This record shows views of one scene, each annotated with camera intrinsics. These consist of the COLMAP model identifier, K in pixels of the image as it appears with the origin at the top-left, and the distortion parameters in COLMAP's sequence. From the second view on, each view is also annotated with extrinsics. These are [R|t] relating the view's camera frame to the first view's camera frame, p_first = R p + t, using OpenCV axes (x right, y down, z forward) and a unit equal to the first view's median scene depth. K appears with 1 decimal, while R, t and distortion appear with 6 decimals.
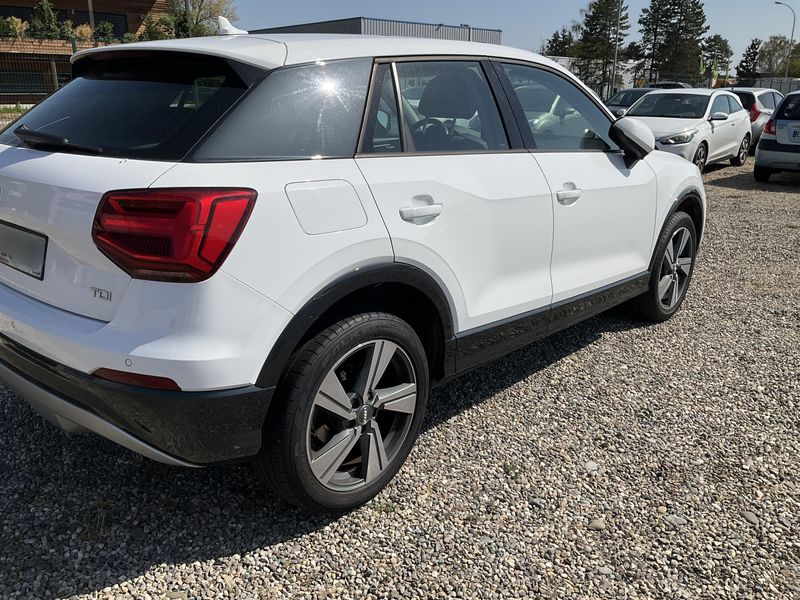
lens RADIAL K [[678.8, 0, 400.0], [0, 678.8, 300.0], [0, 0, 1]] dist [0.004582, -0.019898]
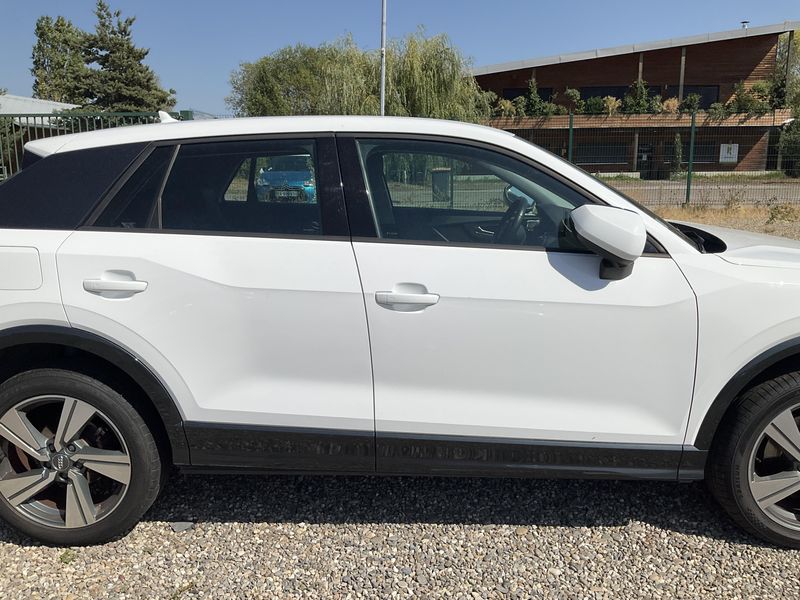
lens RADIAL K [[689.0, 0, 397.1], [0, 689.0, 283.1], [0, 0, 1]] dist [0.006058, -0.006825]
pose [[0.658689, 0.121778, -0.742495, 0.728423], [-0.211124, 0.977085, -0.027041, -0.131196], [0.722188, 0.174570, 0.669306, 0.404777]]
